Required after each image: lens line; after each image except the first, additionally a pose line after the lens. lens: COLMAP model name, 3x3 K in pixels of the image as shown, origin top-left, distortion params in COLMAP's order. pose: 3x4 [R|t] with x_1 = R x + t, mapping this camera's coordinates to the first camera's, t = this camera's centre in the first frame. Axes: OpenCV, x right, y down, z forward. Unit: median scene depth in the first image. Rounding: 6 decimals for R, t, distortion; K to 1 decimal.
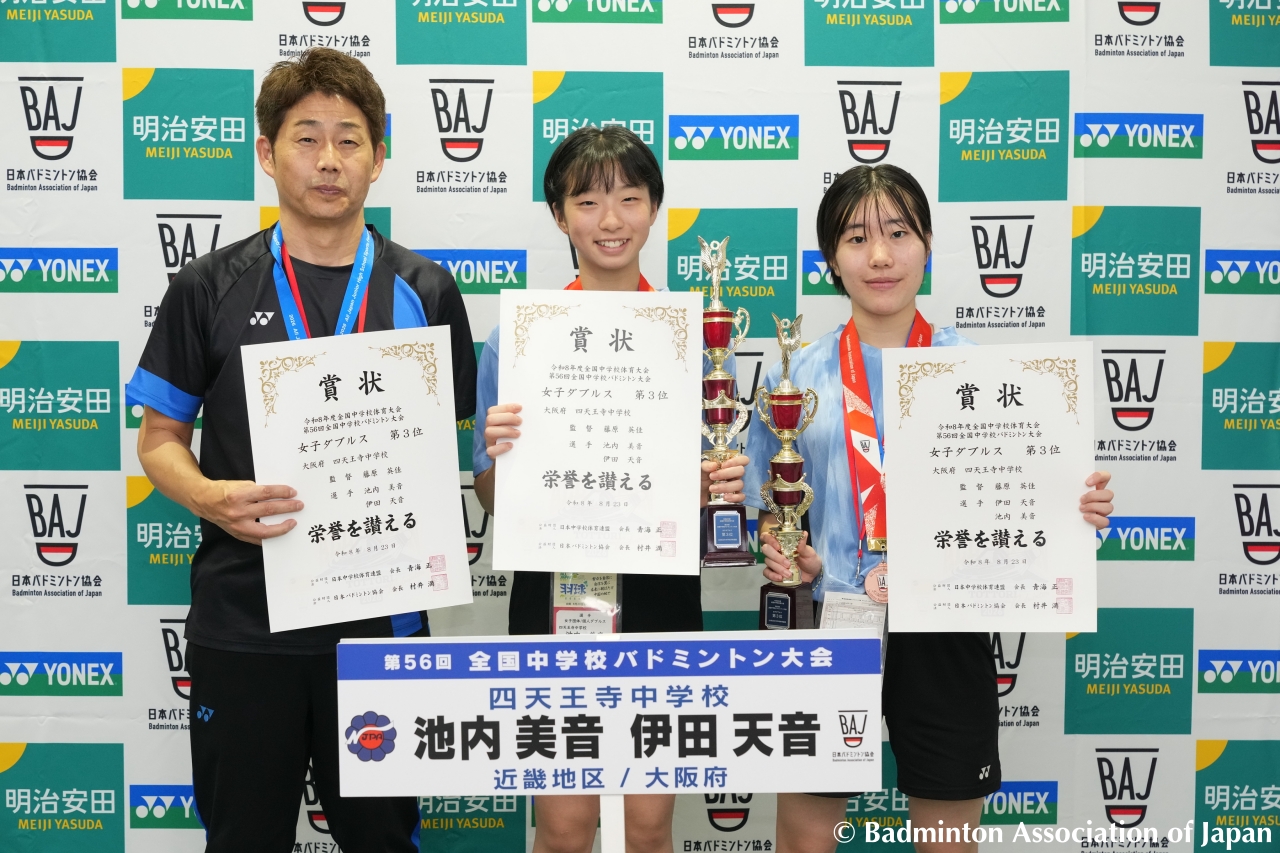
lens RADIAL K [[2363.8, 0, 672.0], [0, 2363.8, 415.6], [0, 0, 1]] dist [-0.024434, 0.000000]
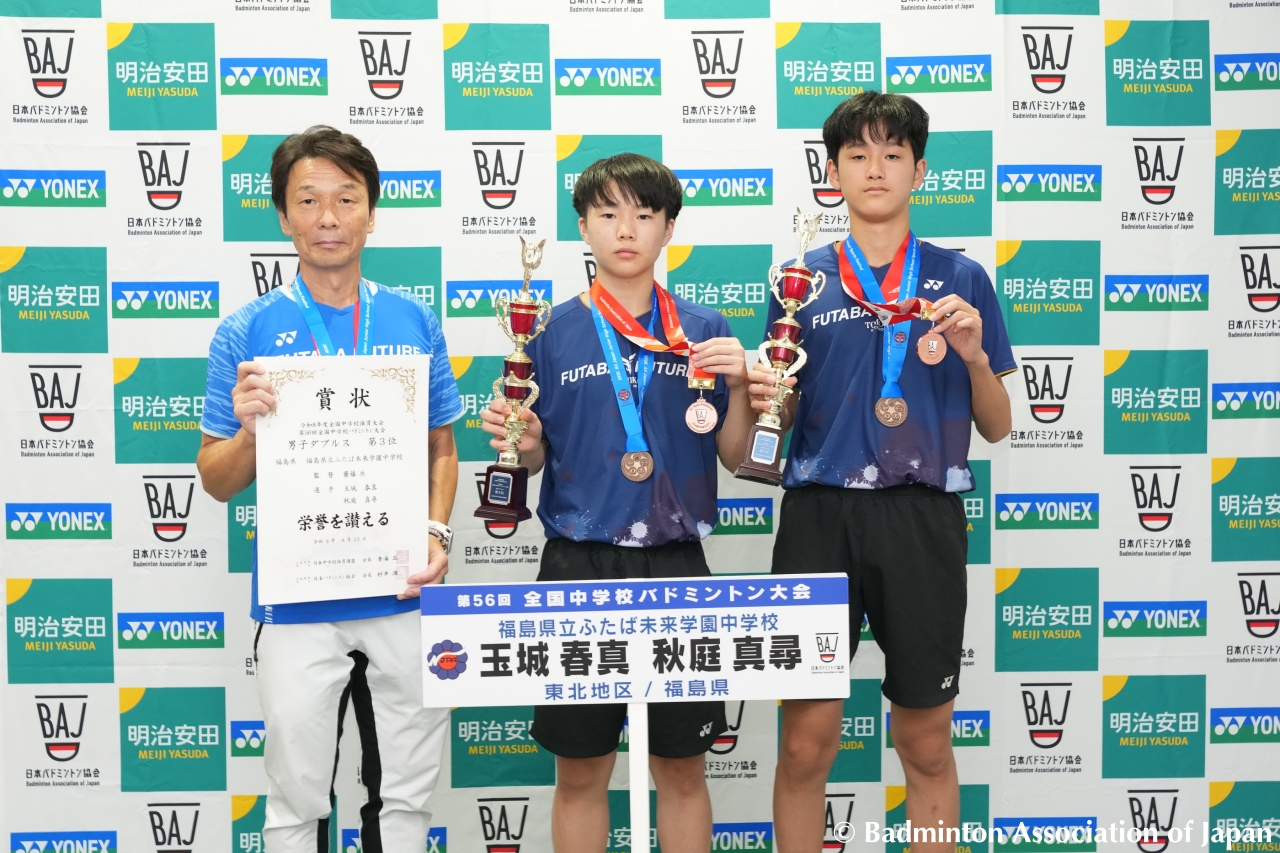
lens RADIAL K [[2137.5, 0, 661.1], [0, 2137.5, 410.9], [0, 0, 1]] dist [-0.008628, 0.000000]
pose [[0.999914, -0.009395, 0.009175, -0.015838], [0.009539, 0.999829, -0.015813, 0.015801], [-0.009025, 0.015899, 0.999833, -0.109293]]
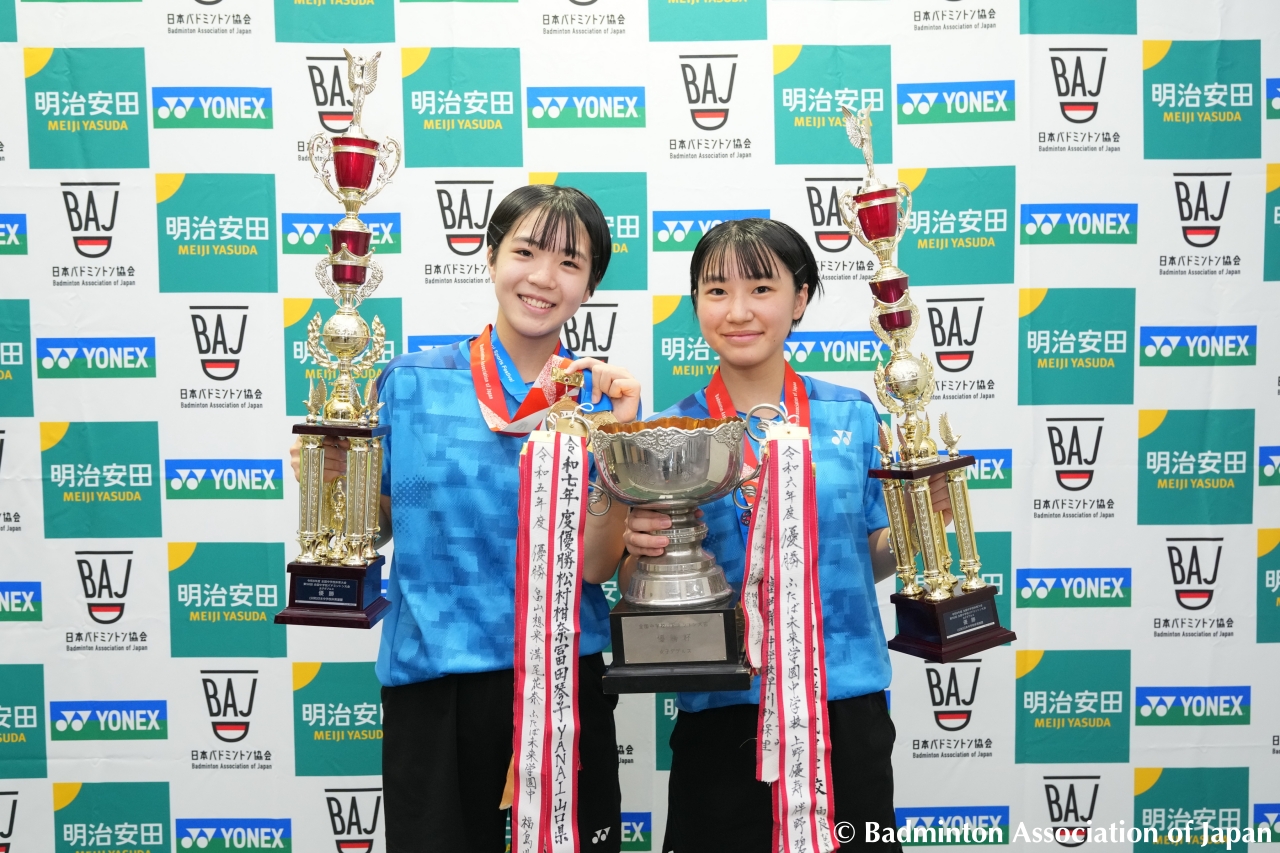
lens RADIAL K [[1210.1, 0, 656.9], [0, 1210.1, 418.8], [0, 0, 1]] dist [0.005607, 0.000000]
pose [[0.999807, -0.011105, -0.016193, 0.008770], [0.011139, 0.999936, 0.002002, -0.030944], [0.016170, -0.002182, 0.999867, 0.432785]]
